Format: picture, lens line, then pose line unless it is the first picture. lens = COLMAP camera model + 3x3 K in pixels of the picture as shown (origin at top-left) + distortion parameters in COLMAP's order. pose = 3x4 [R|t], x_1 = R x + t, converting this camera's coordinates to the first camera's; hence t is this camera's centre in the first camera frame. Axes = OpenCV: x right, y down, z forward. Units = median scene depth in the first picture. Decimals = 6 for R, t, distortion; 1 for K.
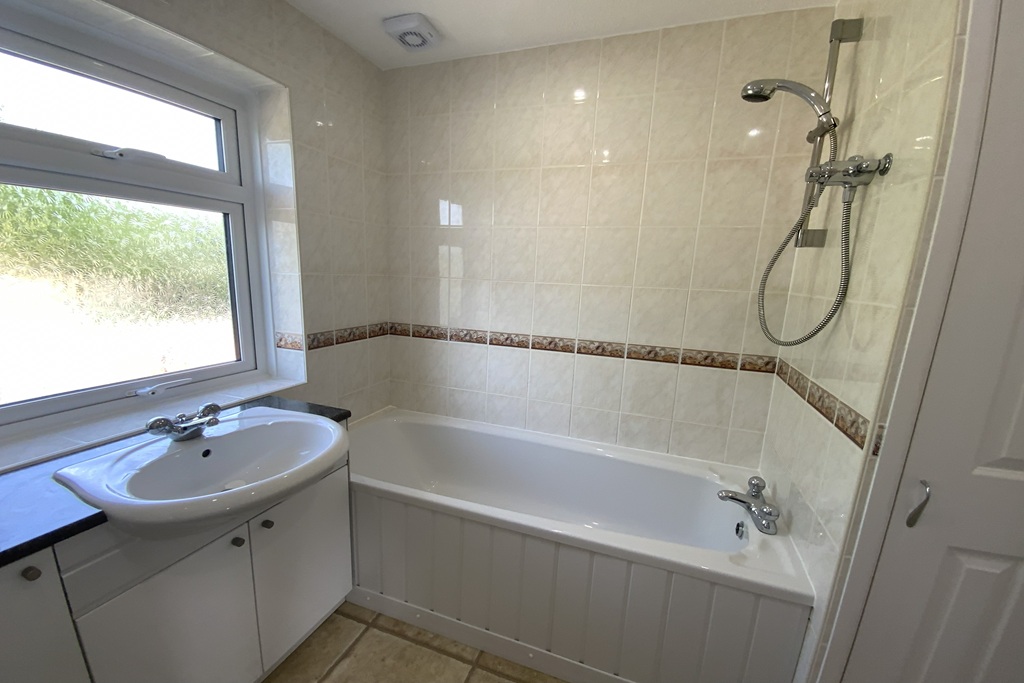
lens RADIAL K [[408.3, 0, 515.8], [0, 408.3, 357.4], [0, 0, 1]] dist [0.010232, -0.012753]
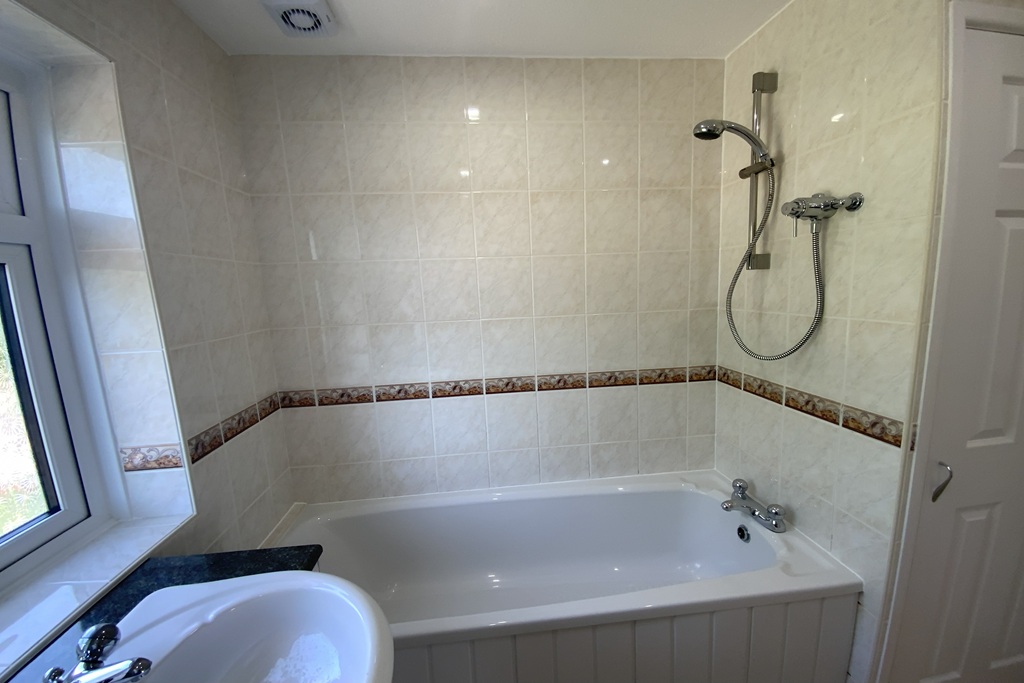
lens RADIAL K [[408.3, 0, 515.8], [0, 408.3, 357.4], [0, 0, 1]] dist [0.010232, -0.012753]
pose [[0.898755, -0.144430, 0.413980, -0.291100], [0.159775, 0.987150, -0.002473, -0.100624], [-0.408303, 0.068366, 0.910283, 0.195247]]
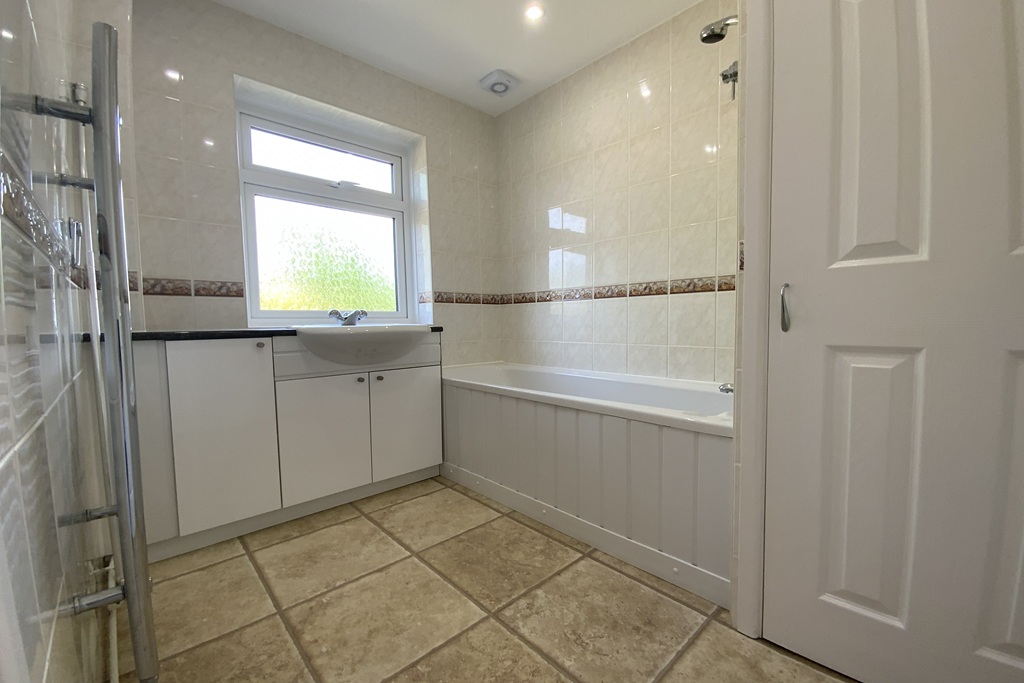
lens RADIAL K [[412.3, 0, 507.1], [0, 412.3, 344.4], [0, 0, 1]] dist [0.031221, -0.013130]
pose [[0.883996, -0.021427, -0.467003, 0.422934], [-0.049334, 0.989095, -0.138767, 0.328300], [0.464884, 0.145709, 0.873299, -0.165236]]
